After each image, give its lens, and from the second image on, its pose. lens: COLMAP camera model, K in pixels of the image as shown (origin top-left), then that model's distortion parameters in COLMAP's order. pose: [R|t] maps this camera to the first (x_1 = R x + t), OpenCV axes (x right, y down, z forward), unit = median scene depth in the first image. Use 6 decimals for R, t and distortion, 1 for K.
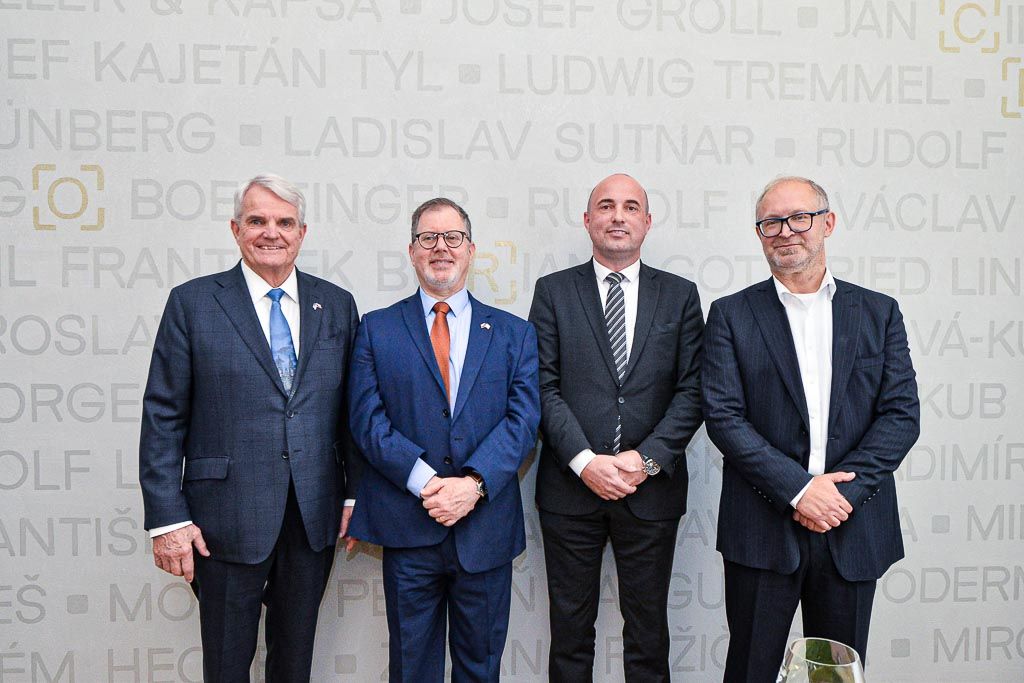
lens RADIAL K [[730.9, 0, 547.5], [0, 730.9, 332.8], [0, 0, 1]] dist [0.000789, -0.015881]
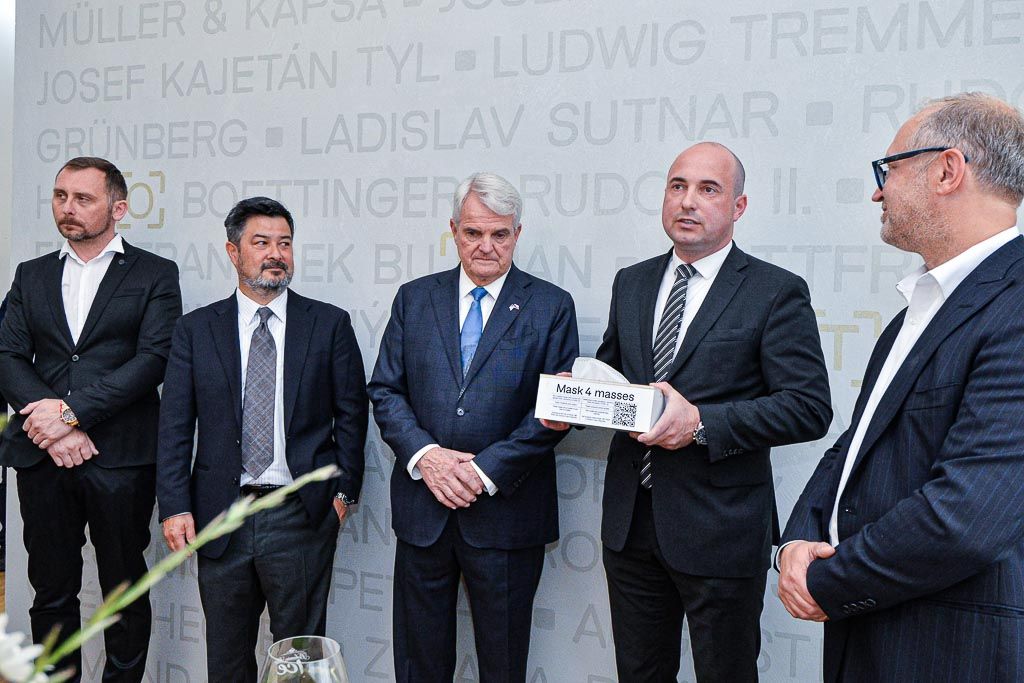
lens RADIAL K [[843.1, 0, 549.1], [0, 843.1, 320.9], [0, 0, 1]] dist [0.000617, -0.013916]
pose [[0.922188, 0.026249, -0.385850, 0.437391], [-0.034823, 0.999277, -0.015247, 0.003157], [0.385171, 0.027497, 0.922435, 0.023271]]
